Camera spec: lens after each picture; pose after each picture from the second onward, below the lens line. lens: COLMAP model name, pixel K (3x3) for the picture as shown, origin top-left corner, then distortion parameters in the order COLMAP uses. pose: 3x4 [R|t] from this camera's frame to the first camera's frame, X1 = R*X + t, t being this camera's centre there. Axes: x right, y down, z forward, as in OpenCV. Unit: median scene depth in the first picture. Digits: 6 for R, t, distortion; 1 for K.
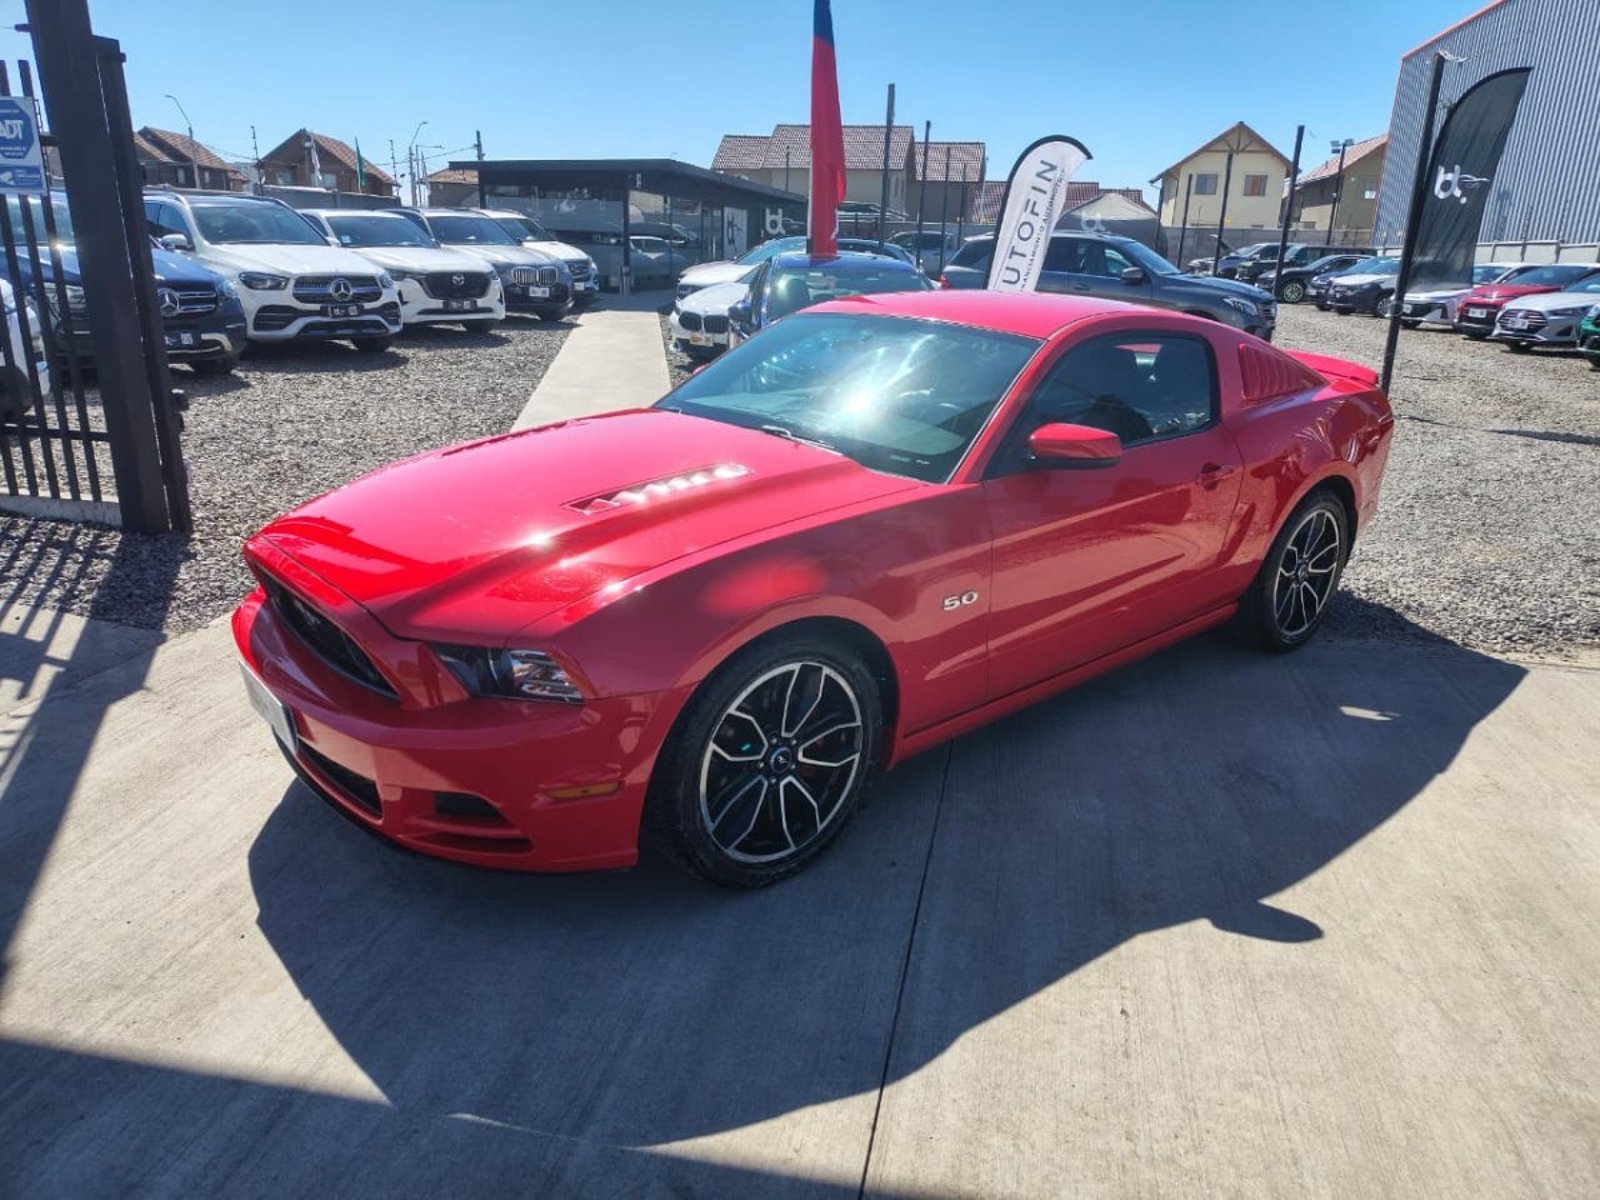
lens RADIAL K [[1105.2, 0, 799.8], [0, 1105.2, 593.6], [0, 0, 1]] dist [0.030523, -0.029602]
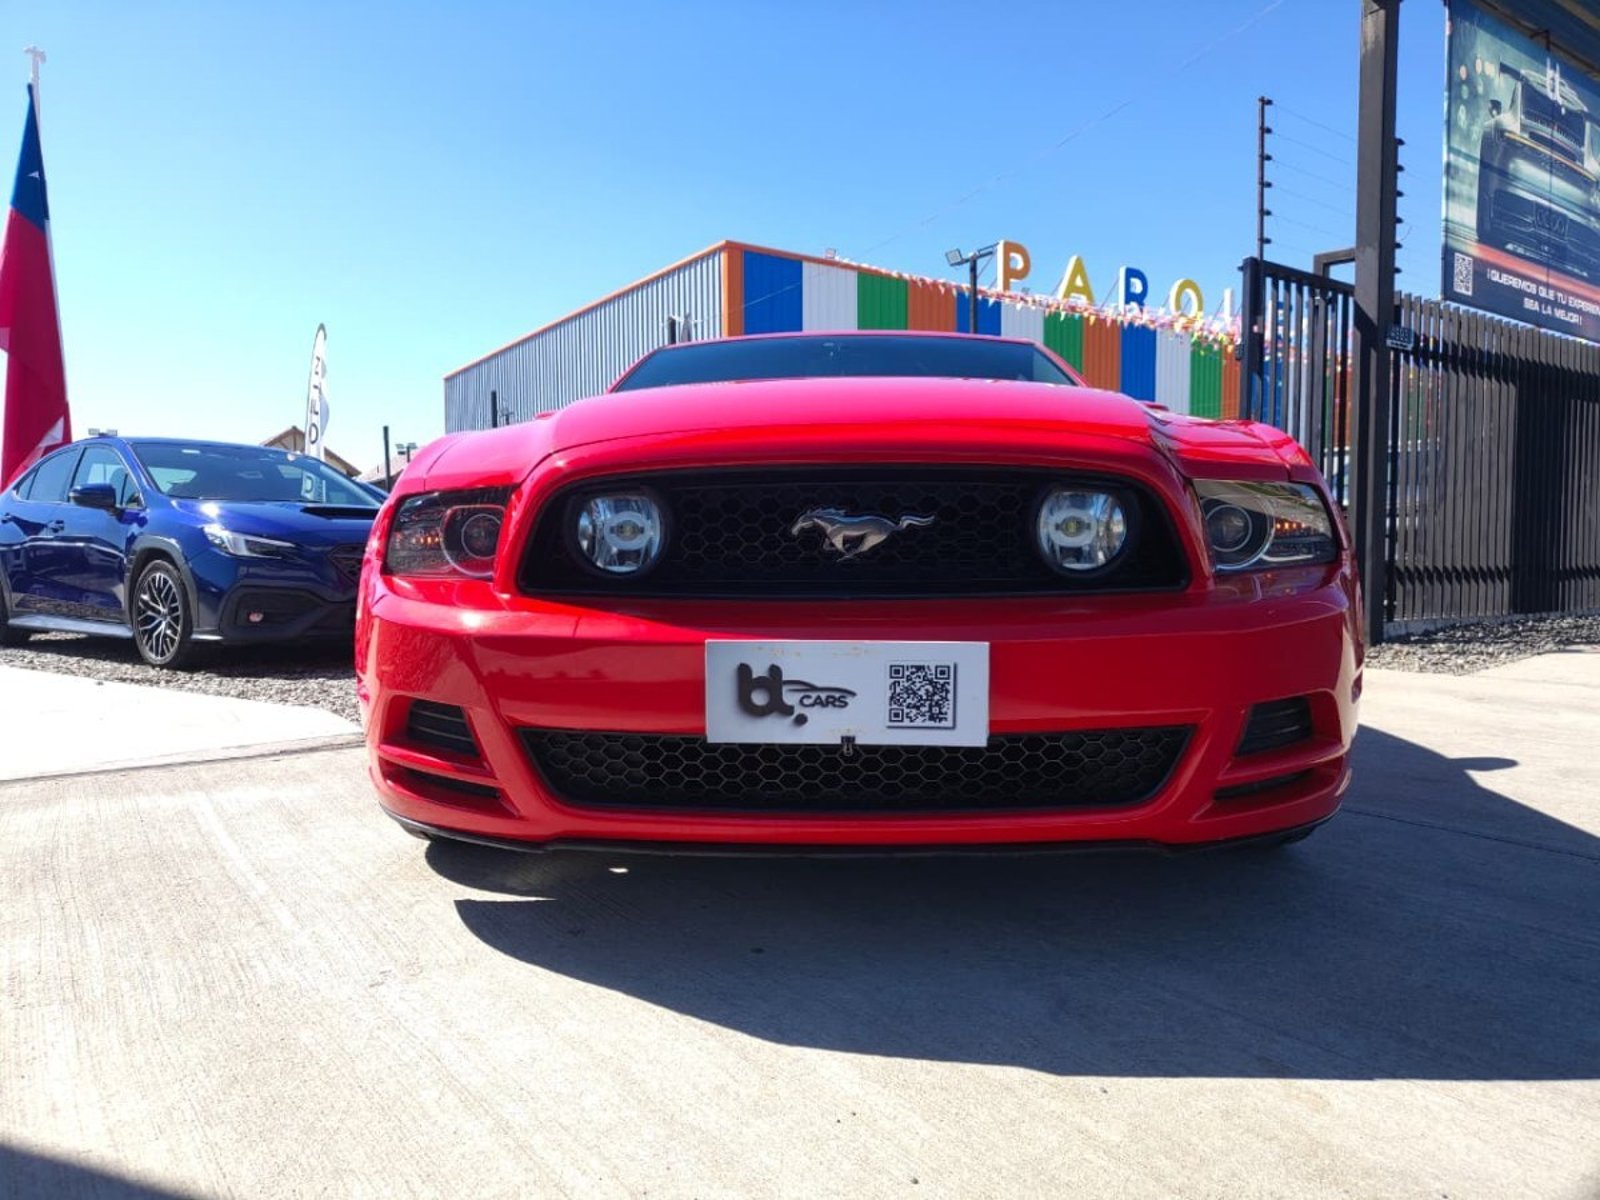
lens RADIAL K [[1102.2, 0, 790.2], [0, 1102.2, 614.7], [0, 0, 1]] dist [0.018399, -0.011509]
pose [[0.686550, -0.067714, 0.723922, -0.744909], [0.246375, 0.958416, -0.144008, 0.113965], [-0.684067, 0.277225, 0.674684, 0.563556]]
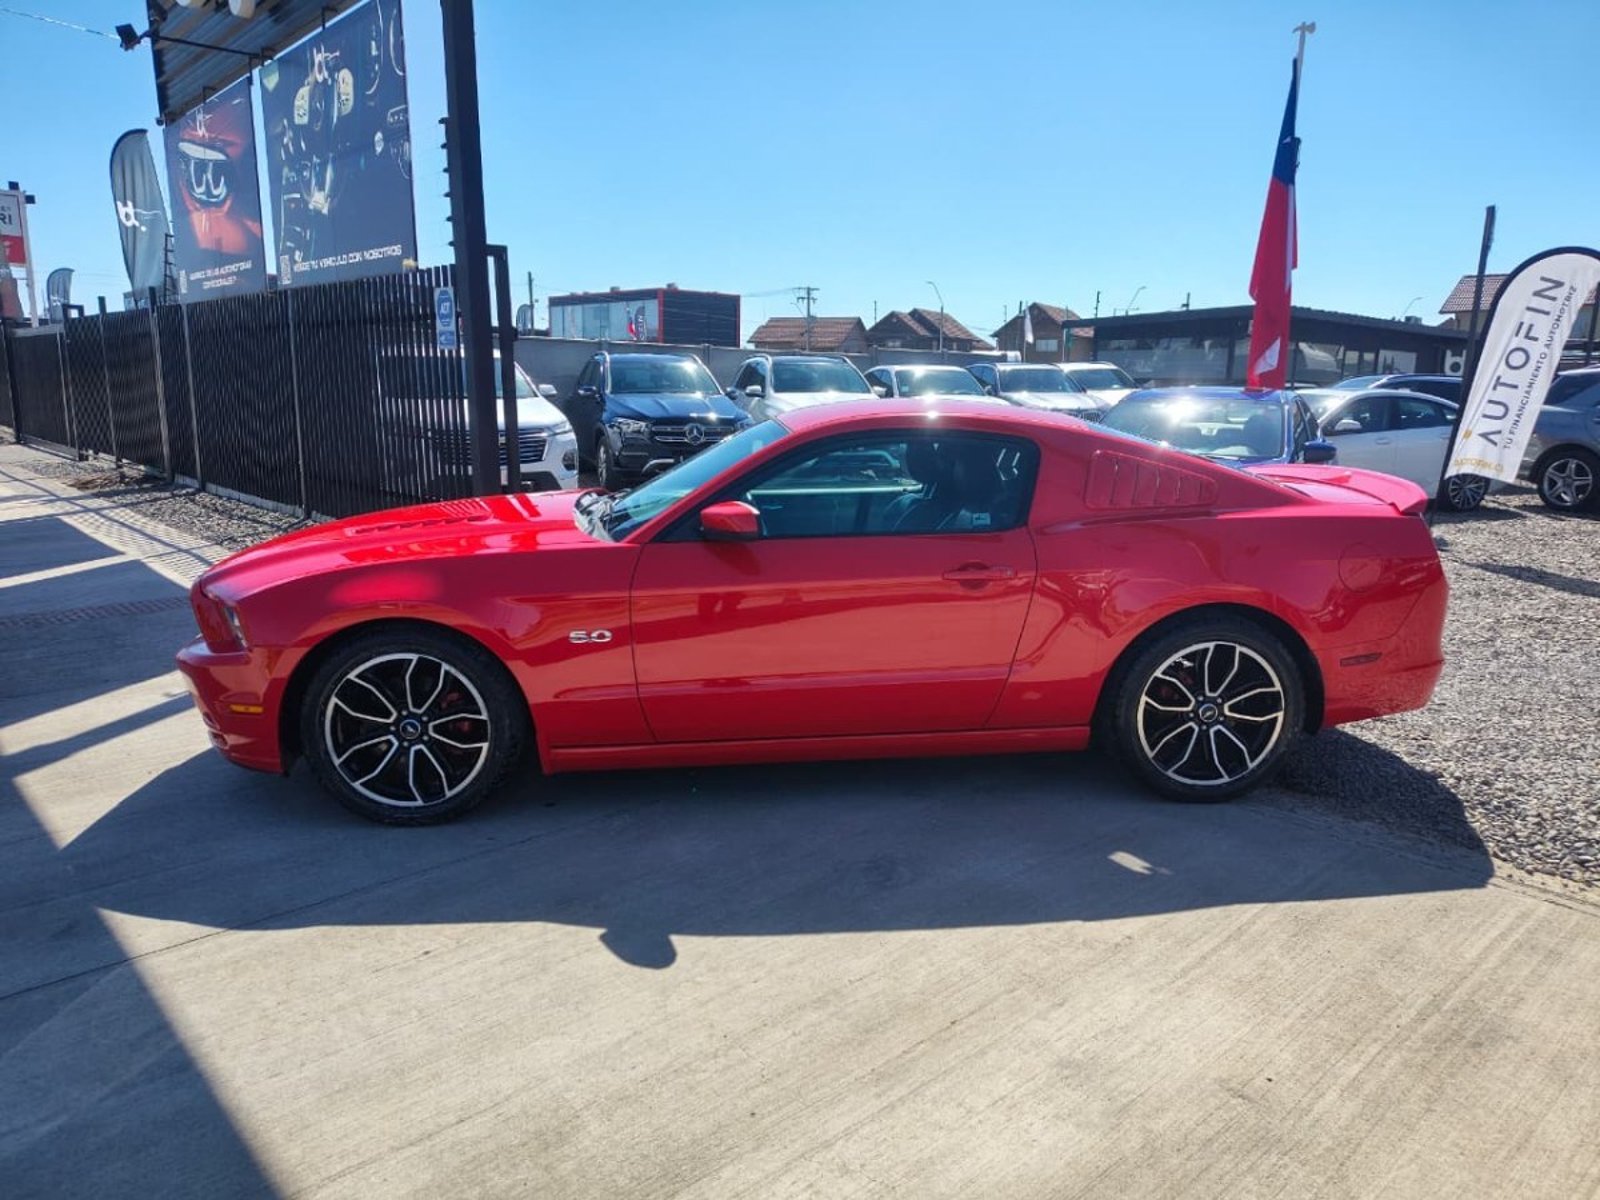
lens RADIAL K [[1102.2, 0, 810.0], [0, 1102.2, 613.1], [0, 0, 1]] dist [0.018399, -0.011509]
pose [[0.809923, 0.100824, -0.577805, 0.949332], [-0.166565, 0.984094, -0.061758, 0.014158], [0.562388, 0.146262, 0.813835, 0.149988]]
